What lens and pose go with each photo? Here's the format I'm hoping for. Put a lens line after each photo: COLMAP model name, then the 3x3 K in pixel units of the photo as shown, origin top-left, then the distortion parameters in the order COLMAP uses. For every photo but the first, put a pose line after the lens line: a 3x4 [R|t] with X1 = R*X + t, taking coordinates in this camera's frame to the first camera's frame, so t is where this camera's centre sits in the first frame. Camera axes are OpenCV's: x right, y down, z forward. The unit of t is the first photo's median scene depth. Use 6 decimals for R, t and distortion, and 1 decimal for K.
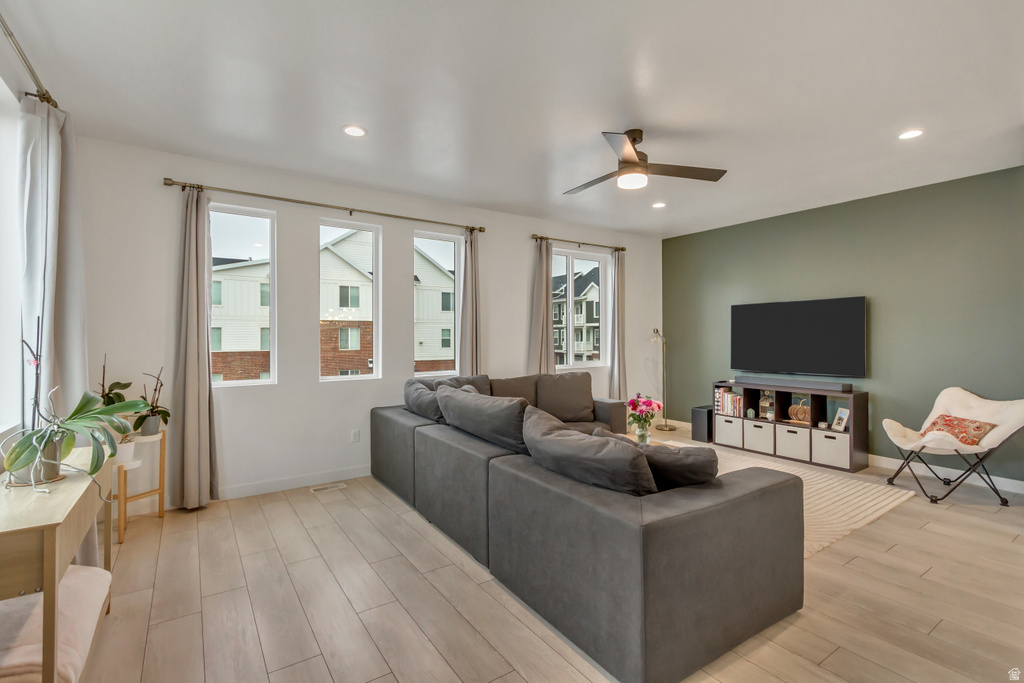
lens RADIAL K [[470.6, 0, 509.2], [0, 470.6, 344.2], [0, 0, 1]] dist [0.011233, -0.000920]
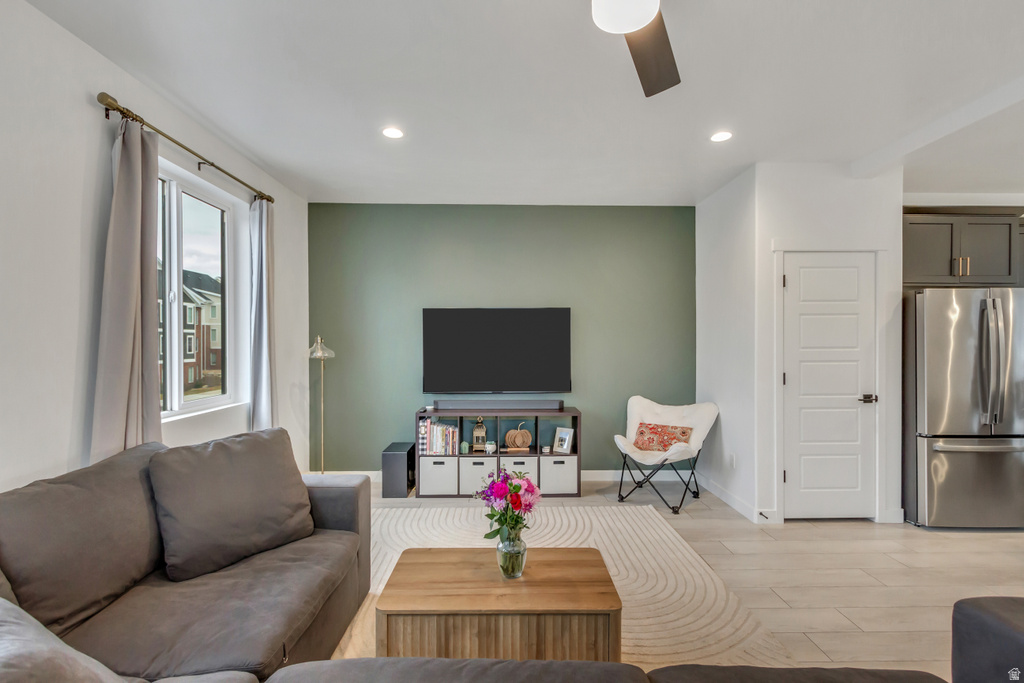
lens RADIAL K [[470.6, 0, 519.6], [0, 470.6, 347.0], [0, 0, 1]] dist [0.011233, -0.000920]
pose [[0.531200, -0.002298, 0.847243, -0.102018], [0.008922, 0.999956, -0.002882, -0.017655], [-0.847199, 0.009090, 0.531197, 0.502307]]
